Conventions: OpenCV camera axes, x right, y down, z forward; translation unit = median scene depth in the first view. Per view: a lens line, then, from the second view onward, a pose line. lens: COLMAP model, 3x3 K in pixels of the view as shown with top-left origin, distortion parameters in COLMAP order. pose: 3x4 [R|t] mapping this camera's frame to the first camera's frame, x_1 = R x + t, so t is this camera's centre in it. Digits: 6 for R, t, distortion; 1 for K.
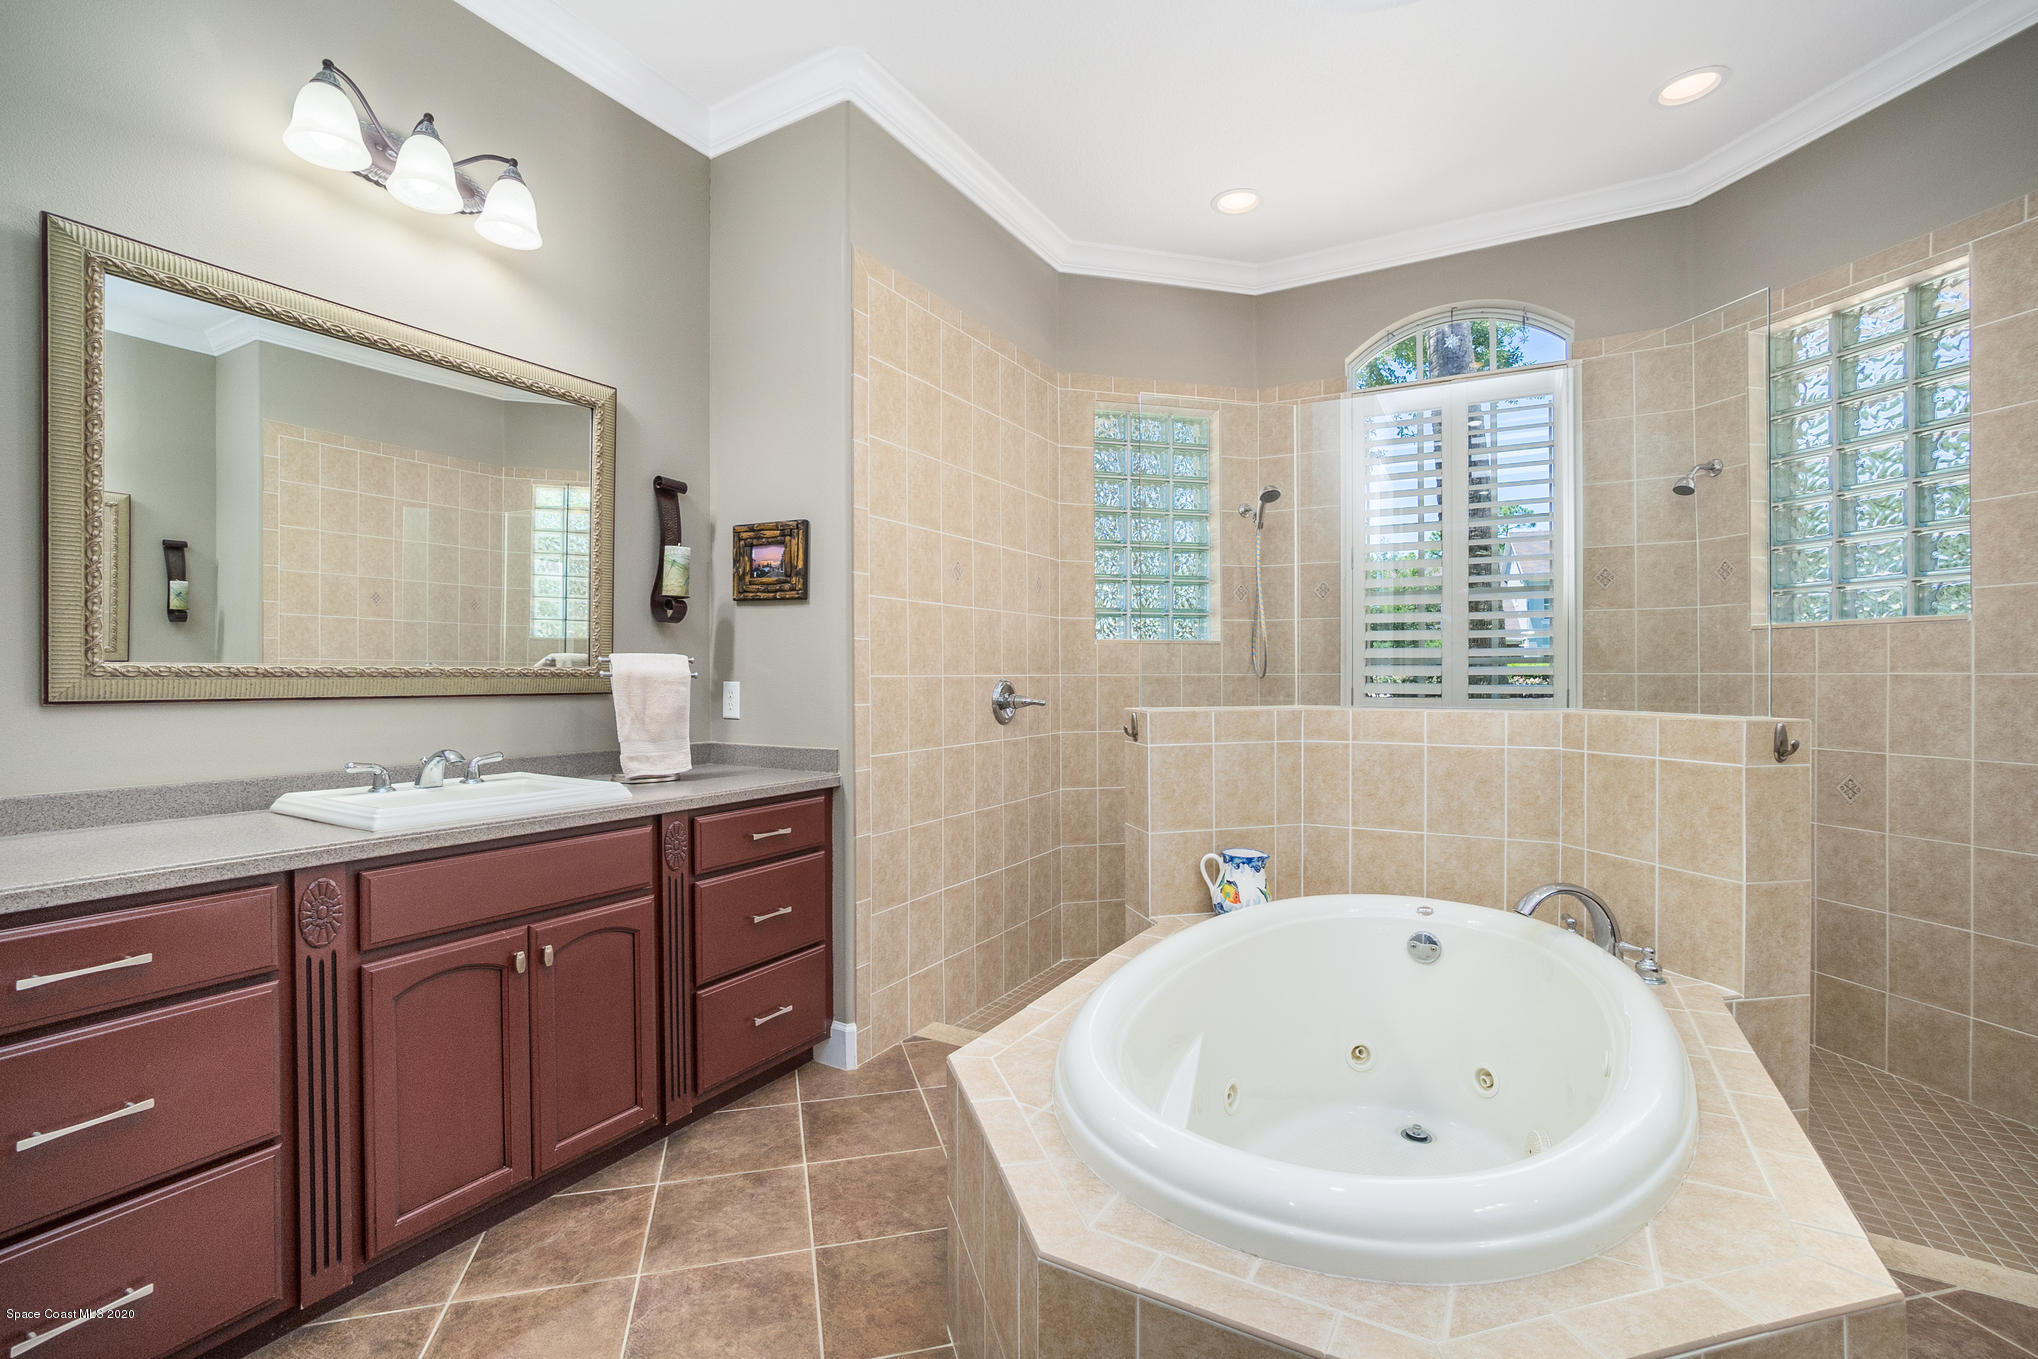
lens RADIAL K [[916.3, 0, 1026.2], [0, 916.3, 678.2], [0, 0, 1]] dist [-0.026528, 0.028243]
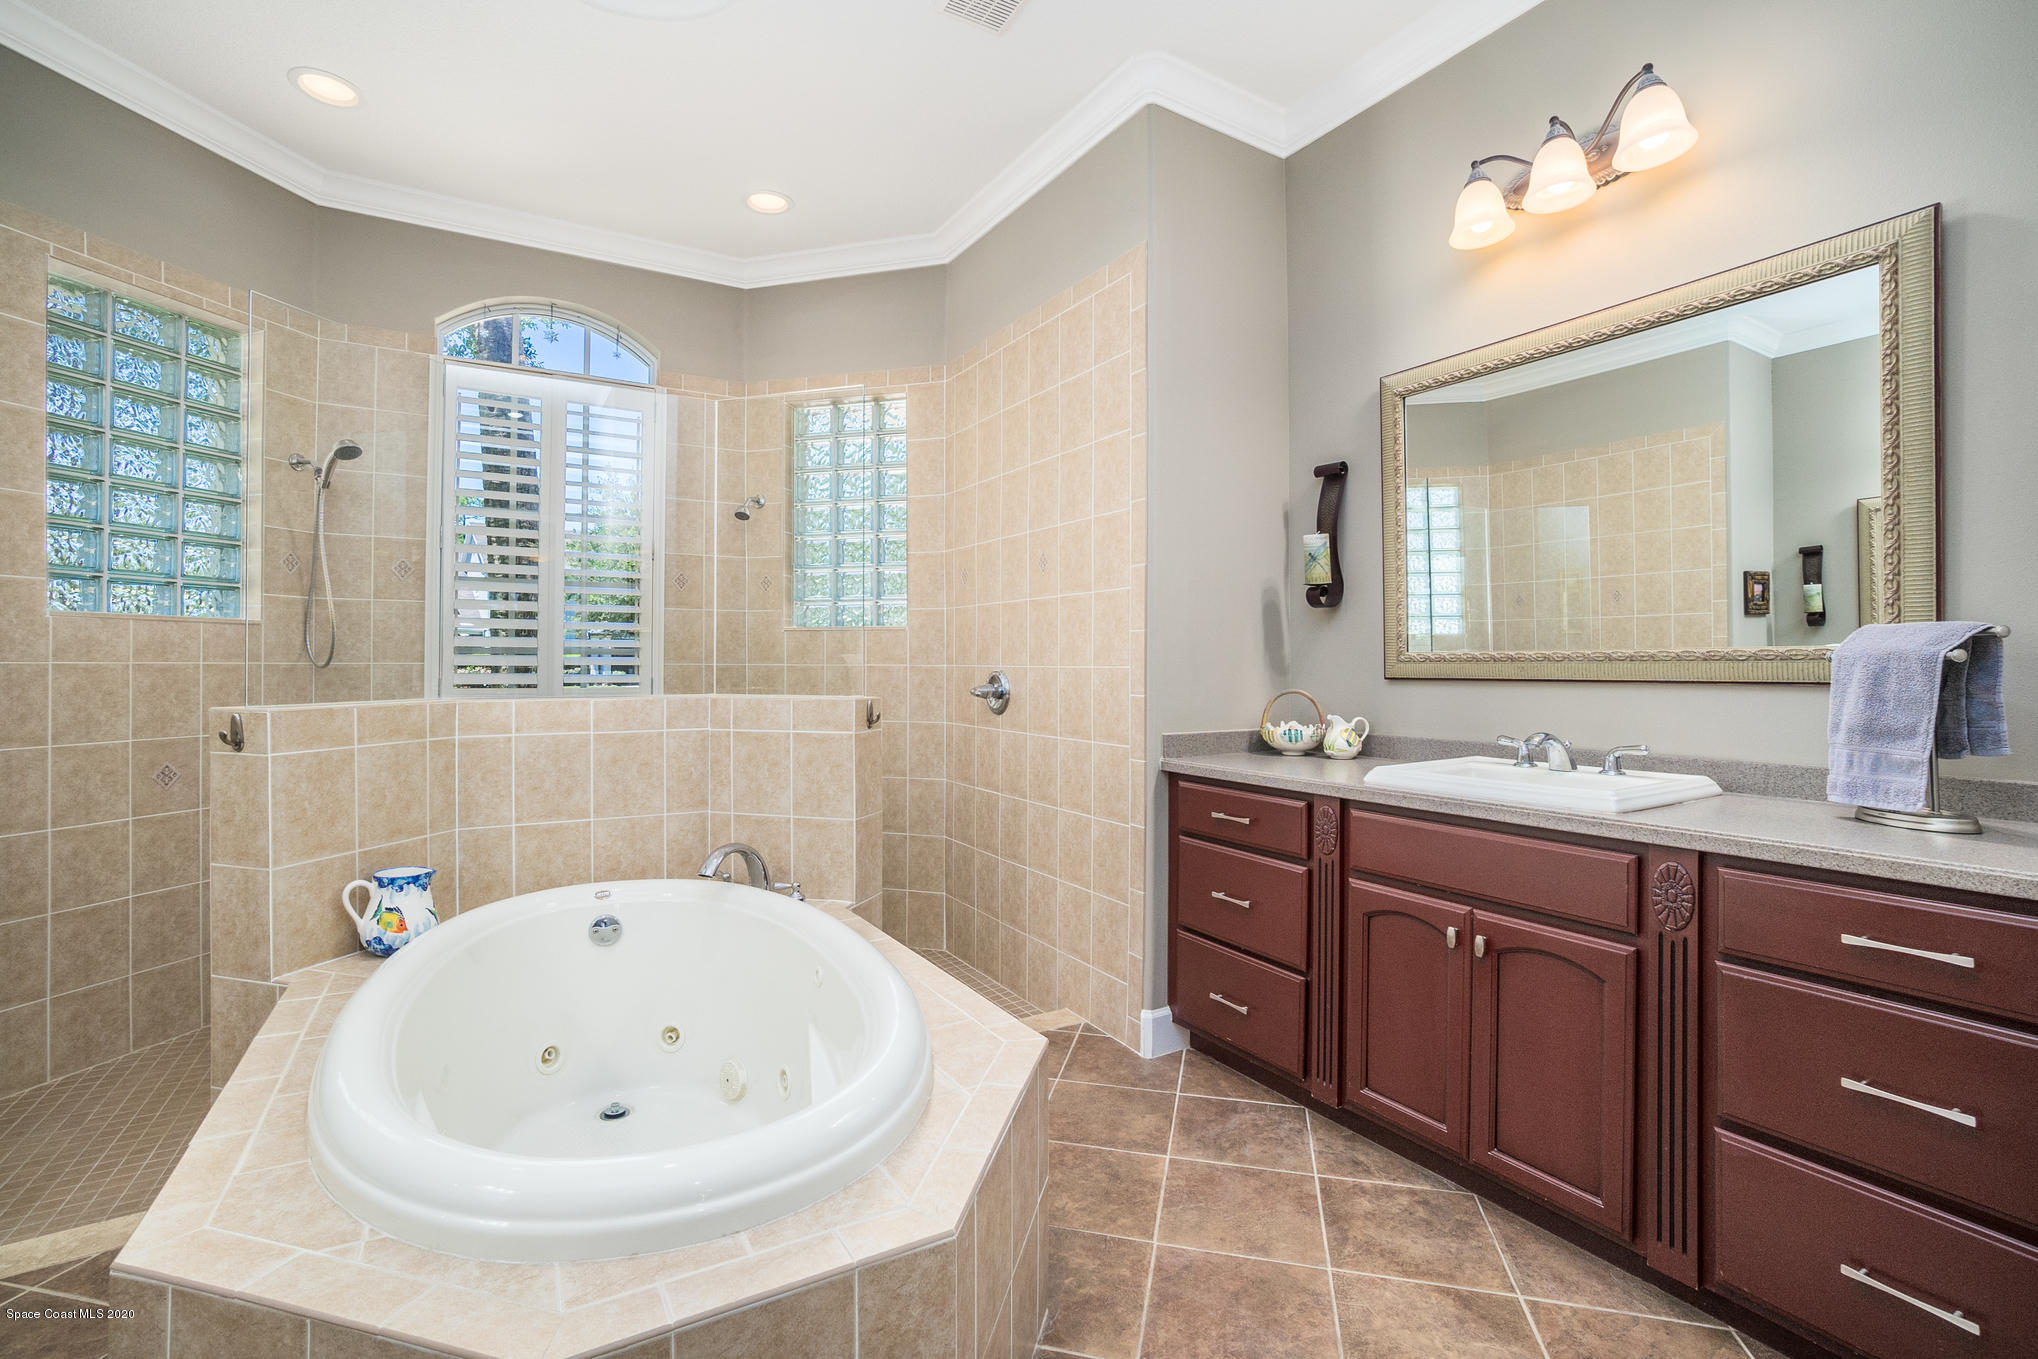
lens RADIAL K [[876.1, 0, 1016.4], [0, 876.1, 665.7], [0, 0, 1]] dist [-0.001809, 0.000276]
pose [[0.547441, 0.002823, 0.836840, -0.125363], [-0.000576, 0.999995, -0.002996, 0.000482], [-0.836844, 0.001158, 0.547440, 0.067938]]
